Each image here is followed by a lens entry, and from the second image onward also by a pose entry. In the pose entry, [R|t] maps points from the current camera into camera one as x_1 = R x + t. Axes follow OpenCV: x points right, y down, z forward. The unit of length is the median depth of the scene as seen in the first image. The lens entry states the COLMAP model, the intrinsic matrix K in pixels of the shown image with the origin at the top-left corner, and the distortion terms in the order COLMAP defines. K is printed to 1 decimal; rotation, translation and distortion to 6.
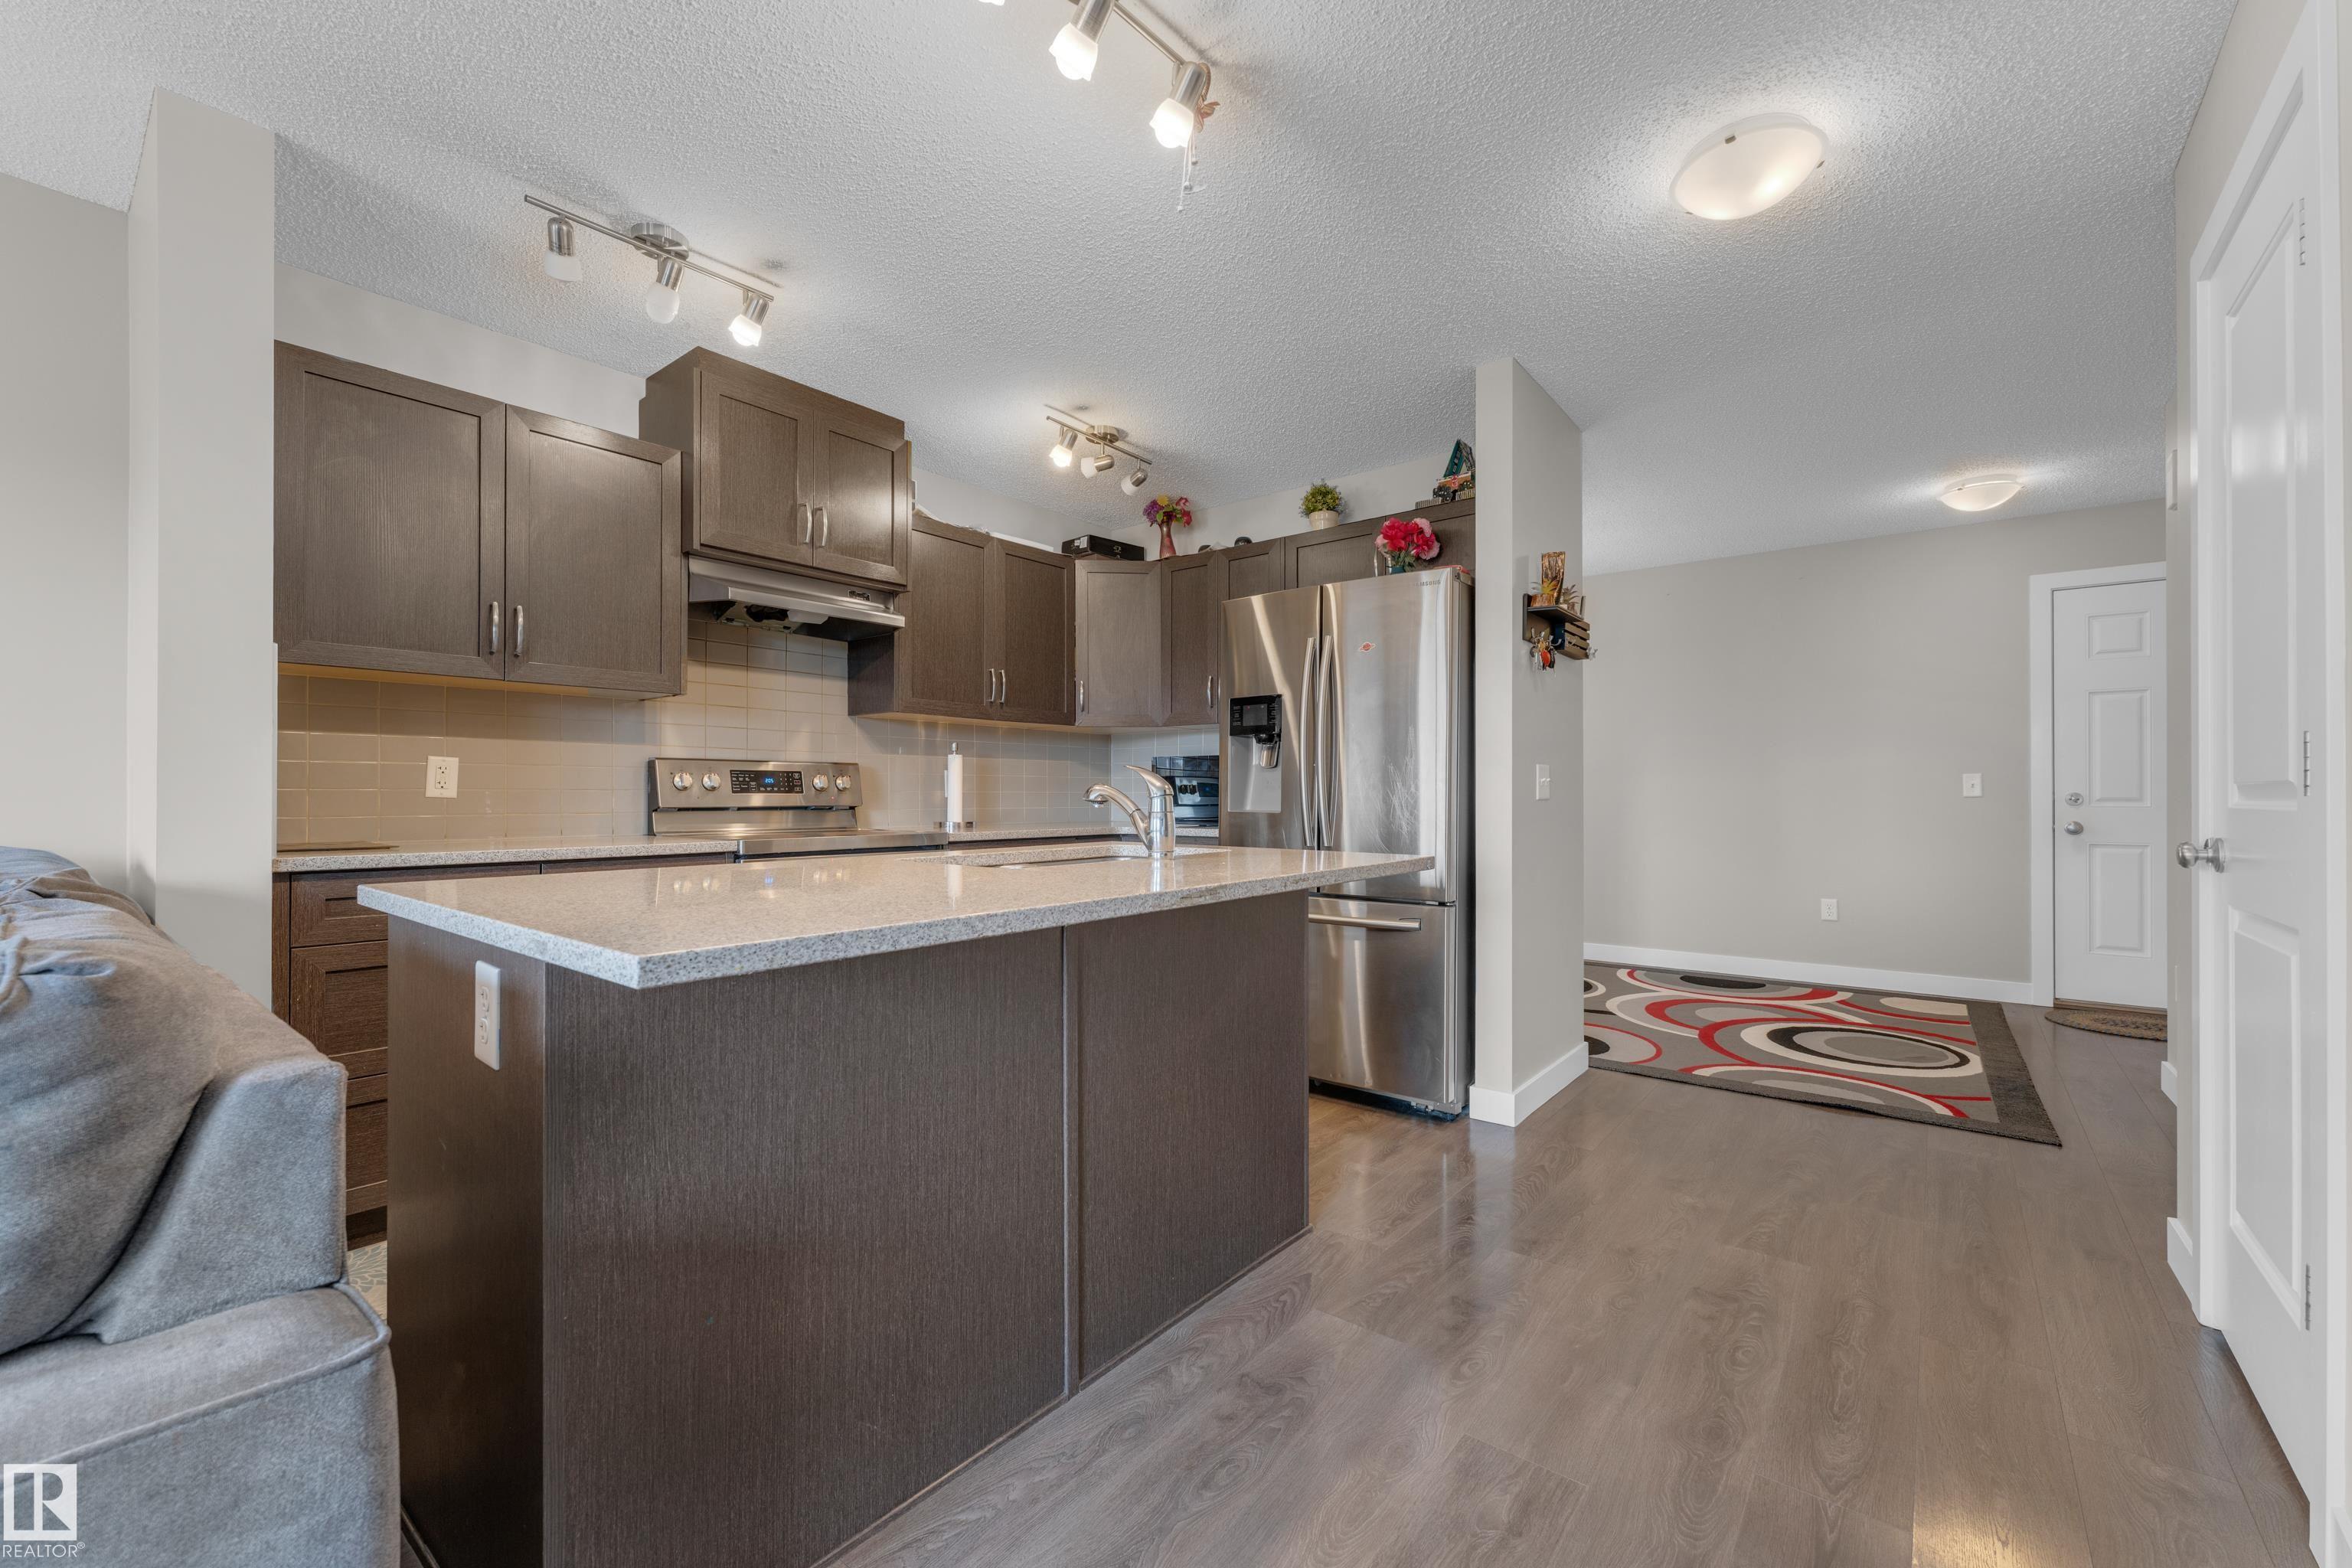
lens RADIAL K [[962.0, 0, 1175.6], [0, 962.0, 780.8], [0, 0, 1]] dist [0.007944, -0.000678]
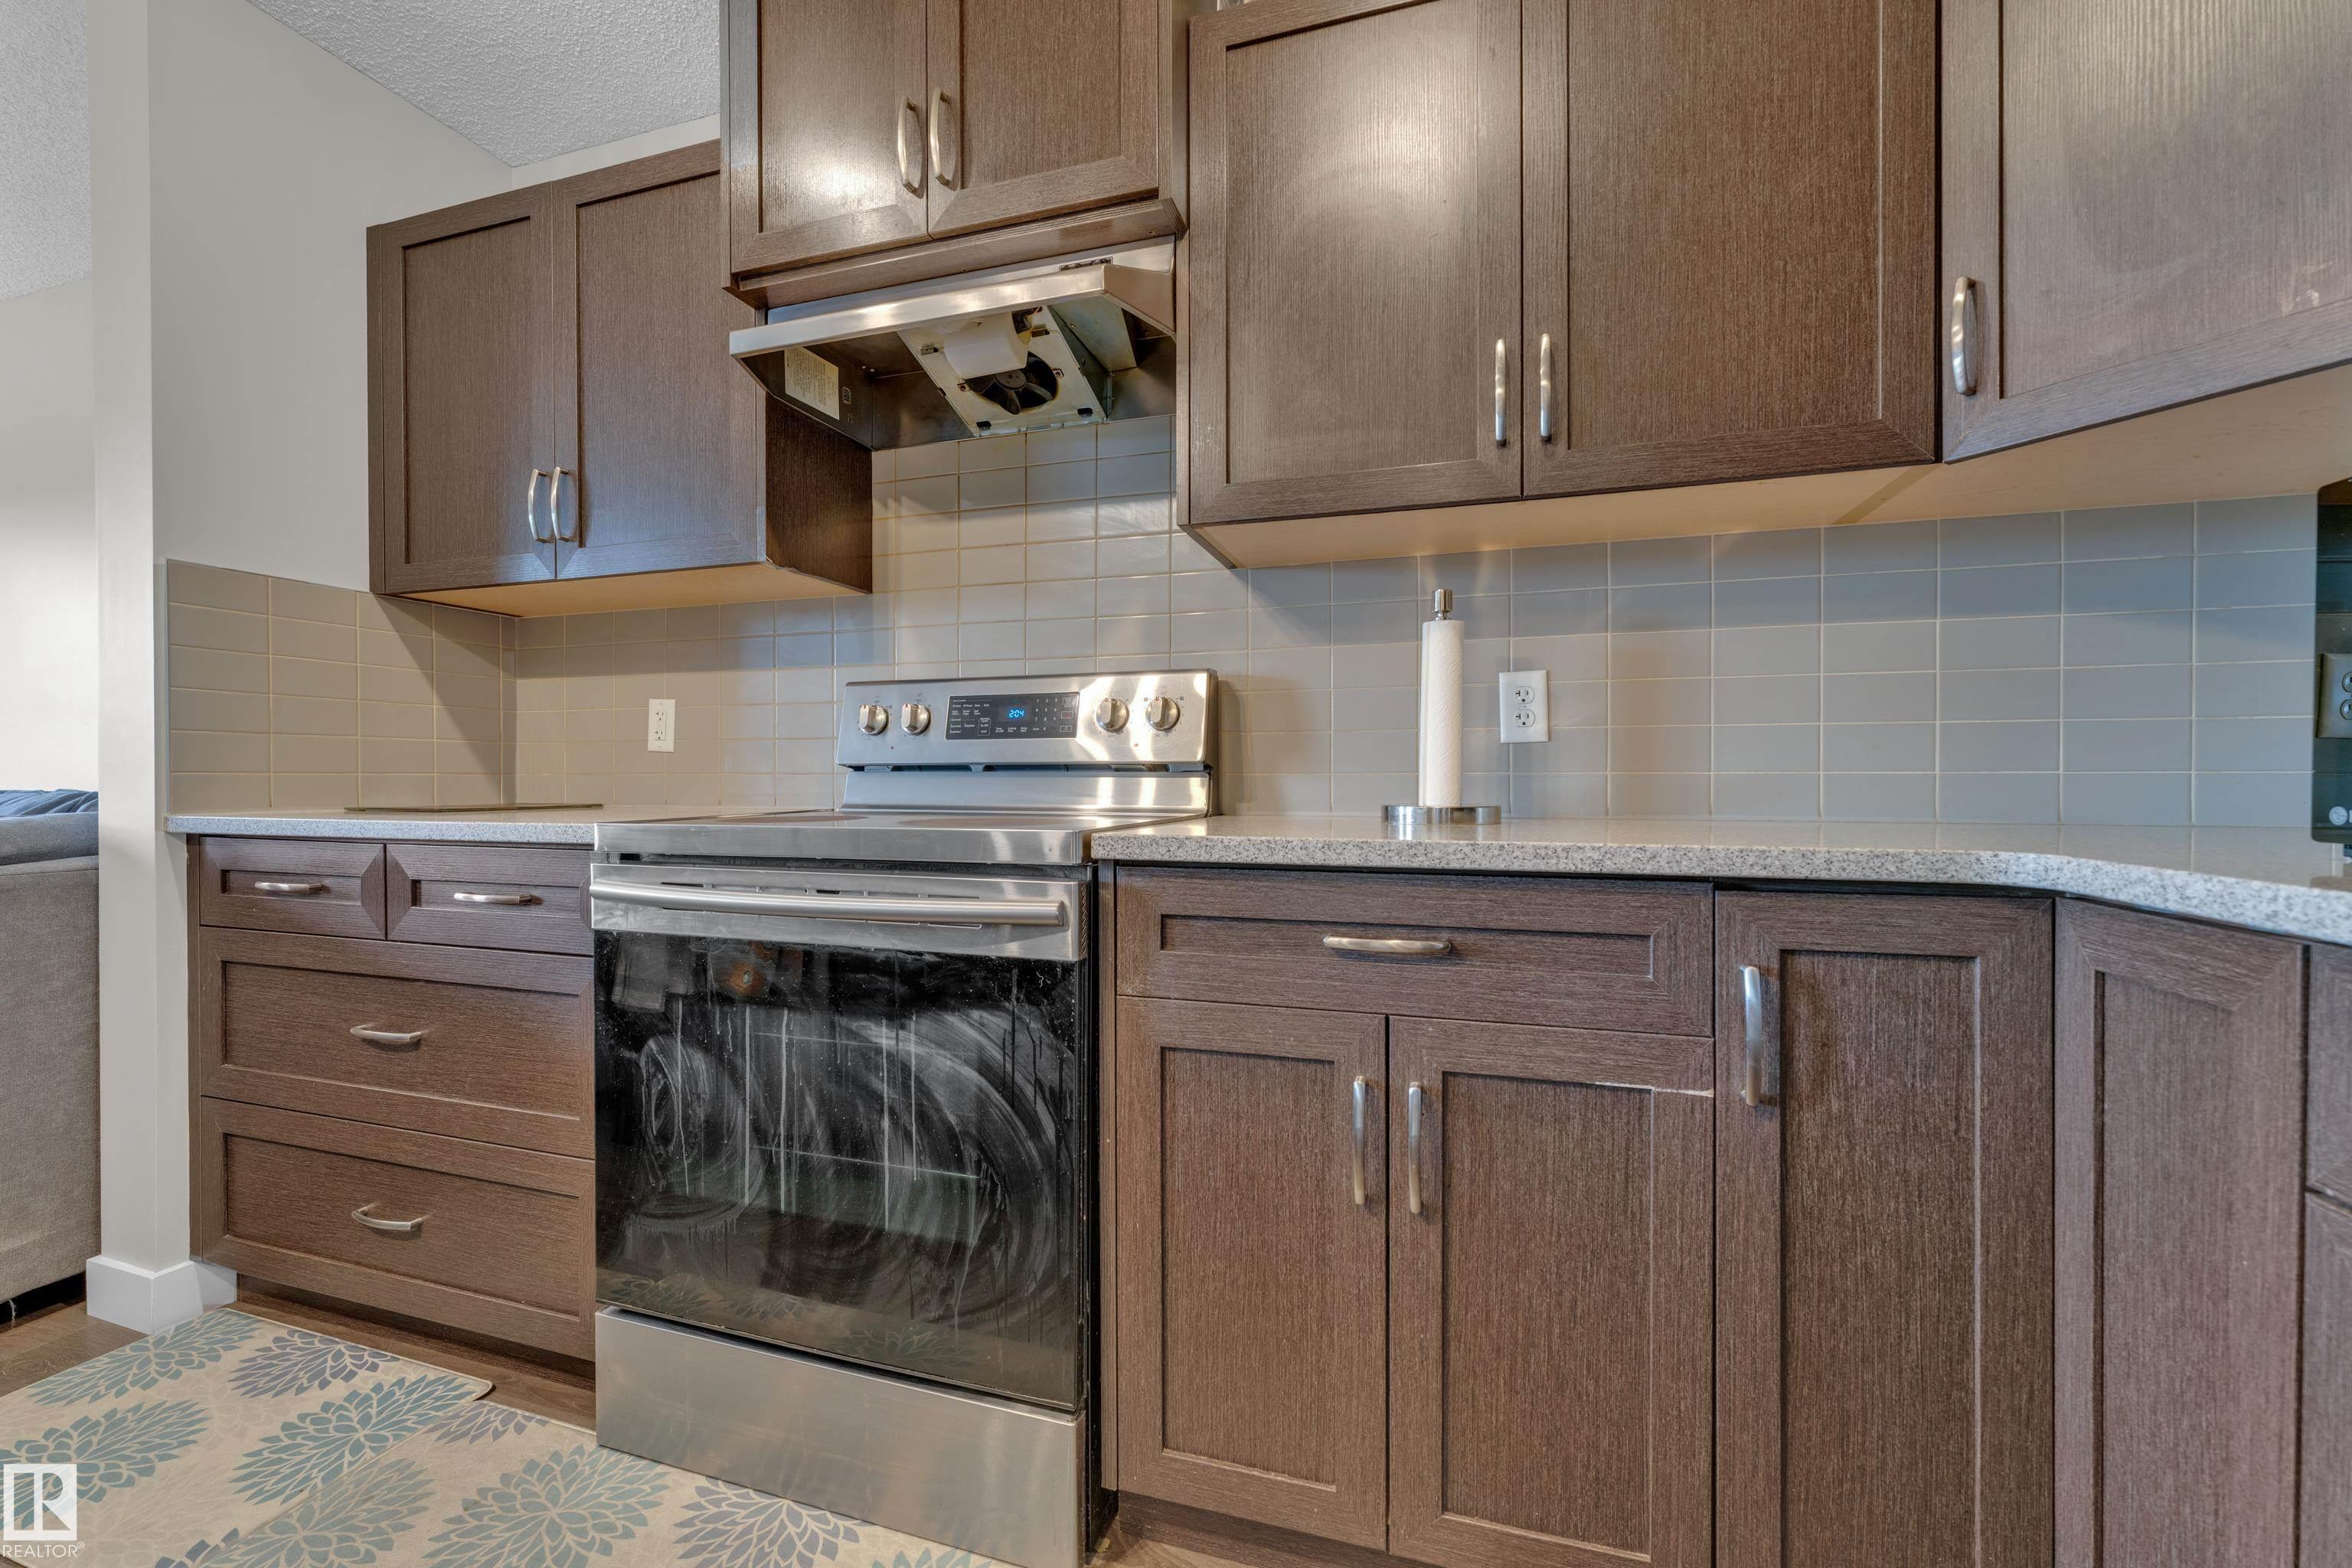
lens RADIAL K [[962.0, 0, 1167.5], [0, 962.0, 799.1], [0, 0, 1]] dist [0.007944, -0.000678]
pose [[0.341290, 0.021630, -0.939709, 0.089576], [0.016340, 0.999448, 0.028939, 0.029768], [0.939816, -0.025232, 0.340748, 0.829407]]
